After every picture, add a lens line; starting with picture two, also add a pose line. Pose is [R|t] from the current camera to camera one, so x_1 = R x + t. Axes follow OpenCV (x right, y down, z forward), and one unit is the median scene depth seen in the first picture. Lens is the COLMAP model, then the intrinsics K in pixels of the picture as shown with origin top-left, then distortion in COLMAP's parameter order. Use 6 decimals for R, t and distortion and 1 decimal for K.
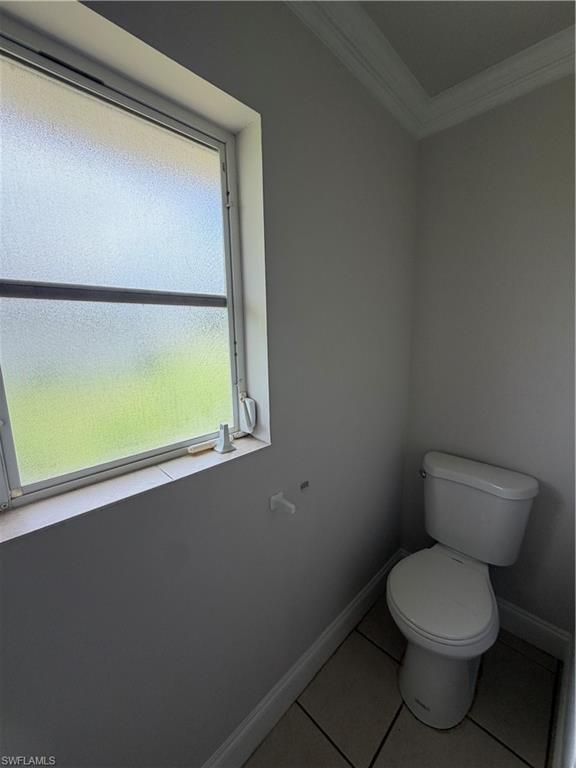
lens RADIAL K [[307.6, 0, 287.2], [0, 307.6, 381.5], [0, 0, 1]] dist [0.000882, 0.000608]
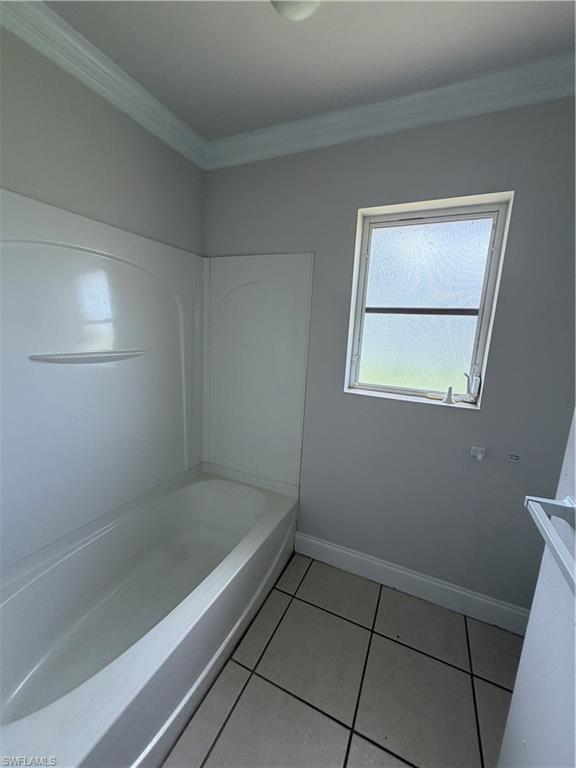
lens RADIAL K [[307.6, 0, 287.2], [0, 307.6, 381.5], [0, 0, 1]] dist [0.000882, 0.000608]
pose [[0.335882, 0.192077, -0.922112, 0.969882], [-0.210093, 0.969601, 0.125442, 0.085061], [0.918174, 0.151596, 0.366025, -0.391216]]
